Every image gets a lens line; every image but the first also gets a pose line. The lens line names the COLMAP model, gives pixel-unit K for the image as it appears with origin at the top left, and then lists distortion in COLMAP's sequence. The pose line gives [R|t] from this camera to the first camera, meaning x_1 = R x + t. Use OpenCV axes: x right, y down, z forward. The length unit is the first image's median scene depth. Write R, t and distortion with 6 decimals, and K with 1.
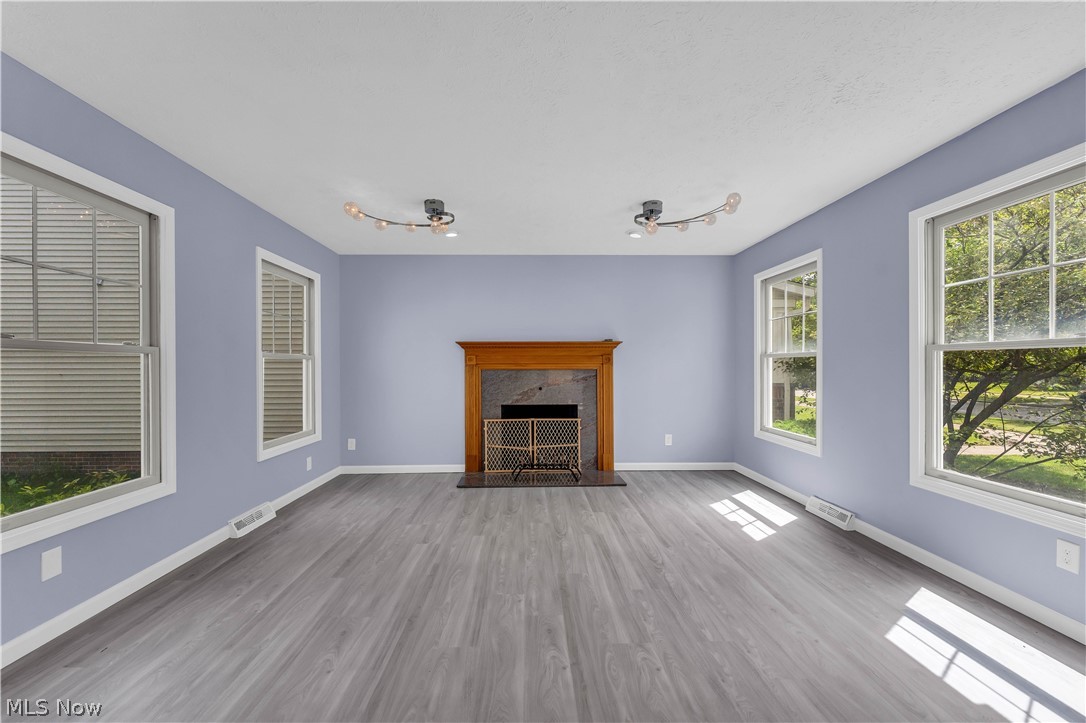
lens RADIAL K [[445.0, 0, 533.7], [0, 445.0, 367.2], [0, 0, 1]] dist [-0.001309, -0.001231]
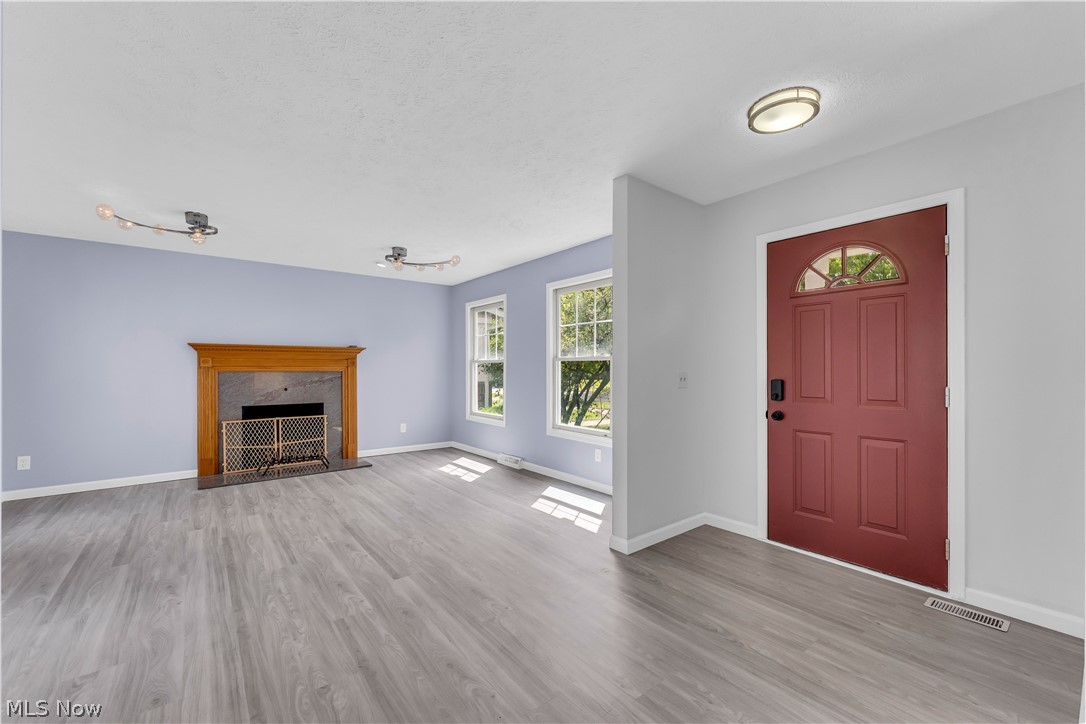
lens RADIAL K [[445.0, 0, 545.4], [0, 445.0, 370.2], [0, 0, 1]] dist [-0.001309, -0.001231]
pose [[0.796528, -0.000508, 0.604601, -0.197092], [-0.000118, 0.999999, 0.000996, 0.000675], [-0.604602, -0.000865, 0.796527, -0.344840]]
